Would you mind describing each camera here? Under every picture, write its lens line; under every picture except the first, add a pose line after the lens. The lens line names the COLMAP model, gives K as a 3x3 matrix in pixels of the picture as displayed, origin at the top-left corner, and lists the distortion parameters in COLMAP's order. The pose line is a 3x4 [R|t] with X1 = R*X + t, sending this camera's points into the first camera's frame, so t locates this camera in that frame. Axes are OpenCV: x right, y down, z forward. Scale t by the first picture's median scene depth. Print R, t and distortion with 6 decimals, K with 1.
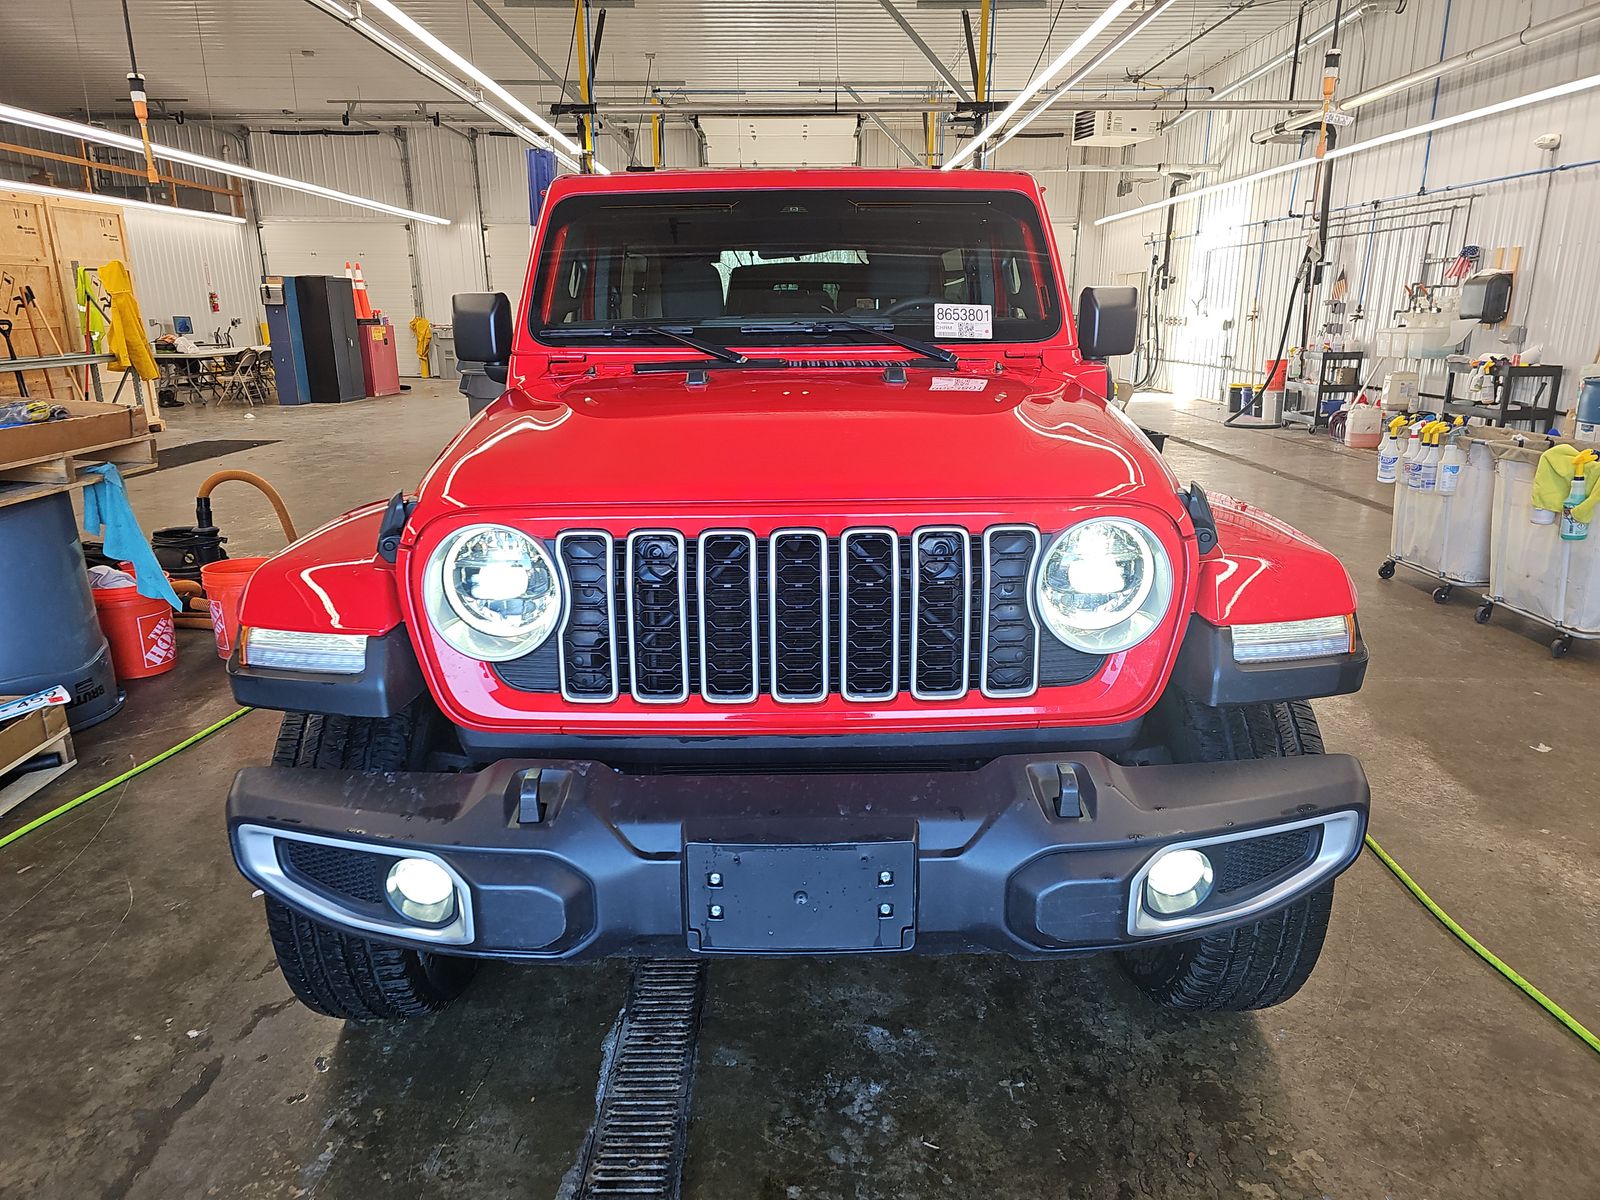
lens RADIAL K [[1075.2, 0, 800.0], [0, 1075.2, 600.0], [0, 0, 1]] dist [0.060523, -0.042386]
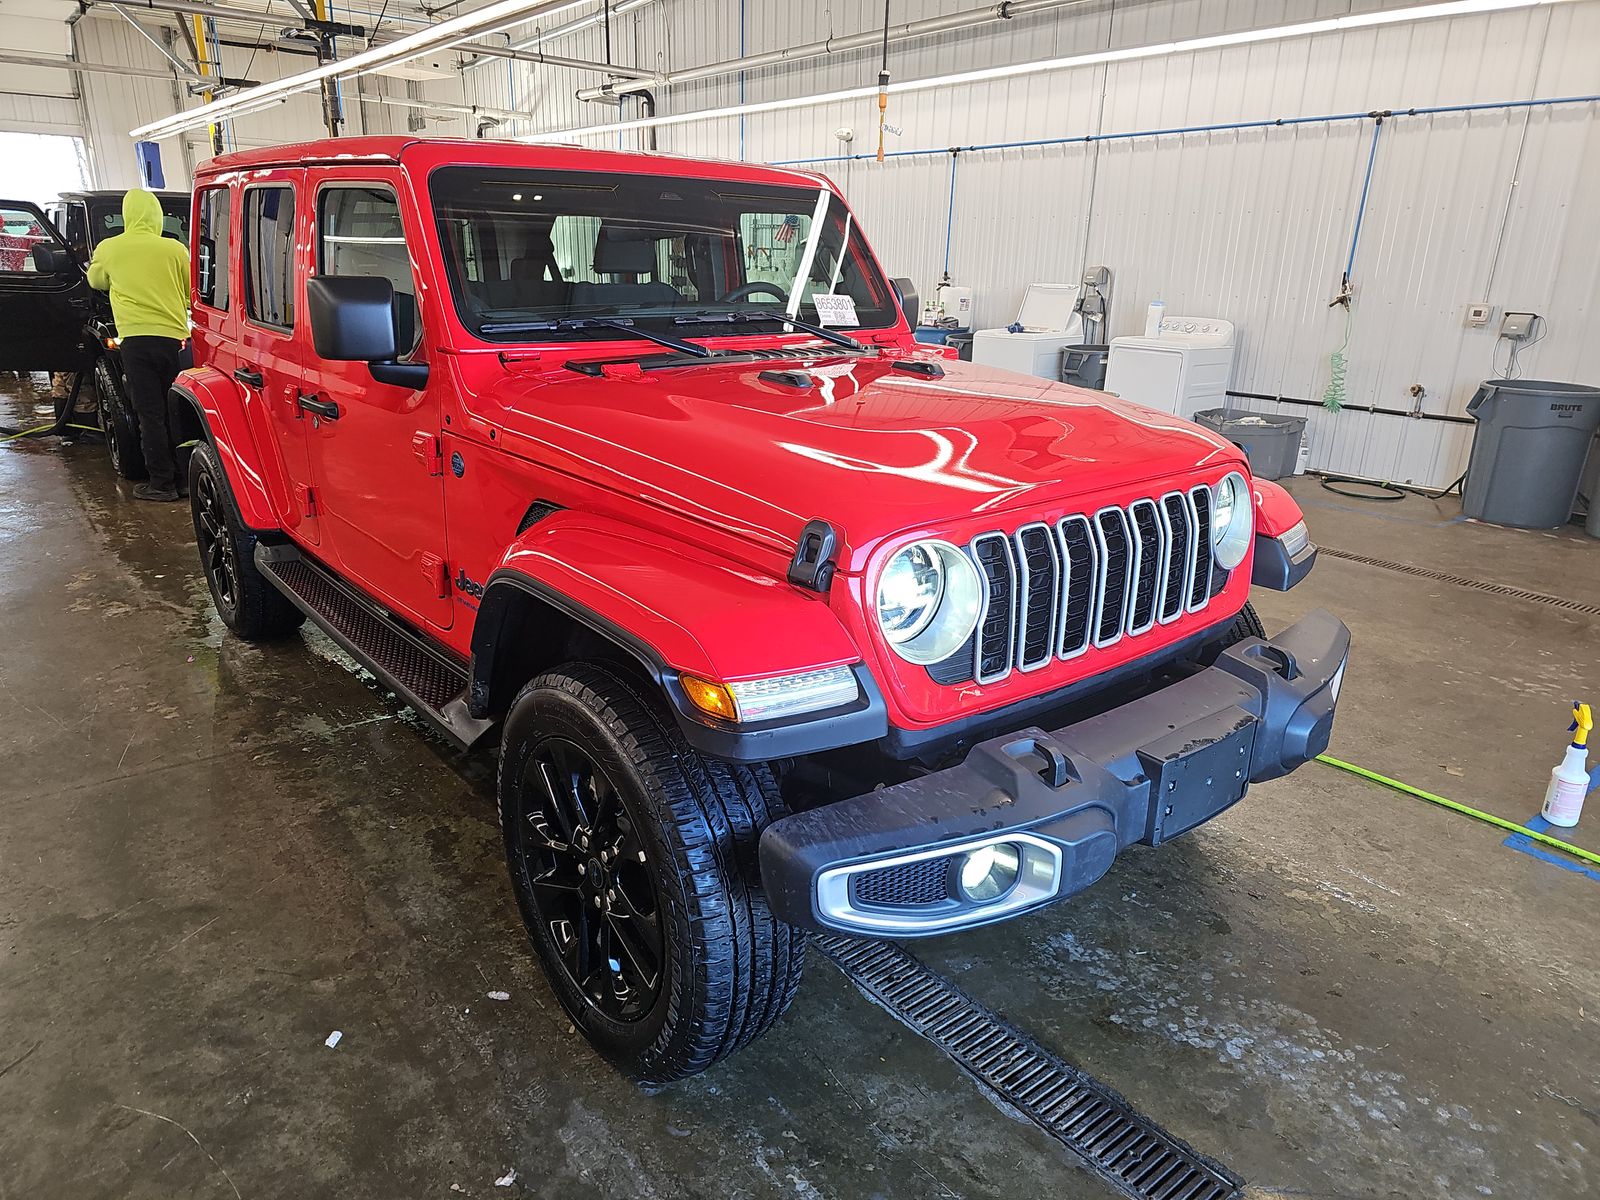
lens RADIAL K [[1075.2, 0, 800.0], [0, 1075.2, 600.0], [0, 0, 1]] dist [0.060523, -0.042386]
pose [[0.775332, -0.178846, 0.605702, -0.213832], [0.143570, 0.983868, 0.106730, -0.029722], [-0.615019, 0.004209, 0.788501, 0.045579]]
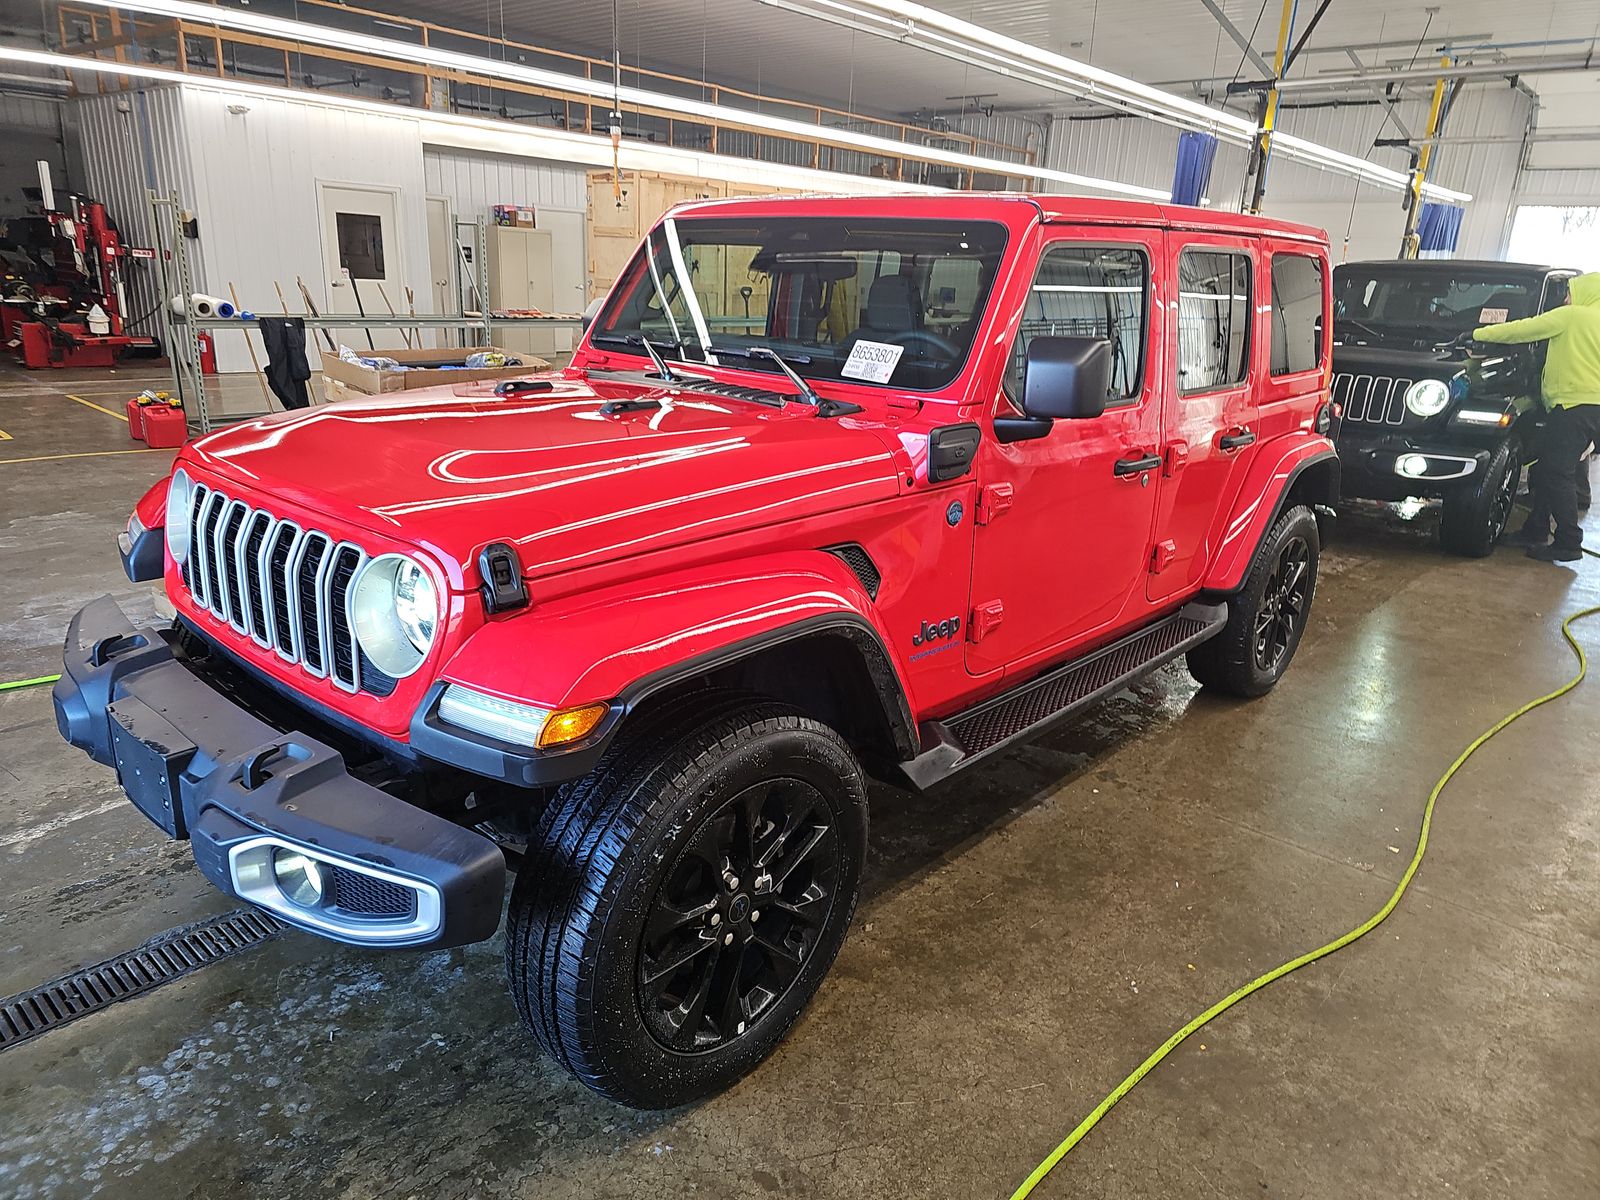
lens RADIAL K [[1075.2, 0, 800.0], [0, 1075.2, 600.0], [0, 0, 1]] dist [0.060523, -0.042386]
pose [[0.731037, 0.241917, -0.638013, 0.263549], [-0.226317, 0.968075, 0.107753, -0.049372], [0.643712, 0.065622, 0.762449, 0.085924]]
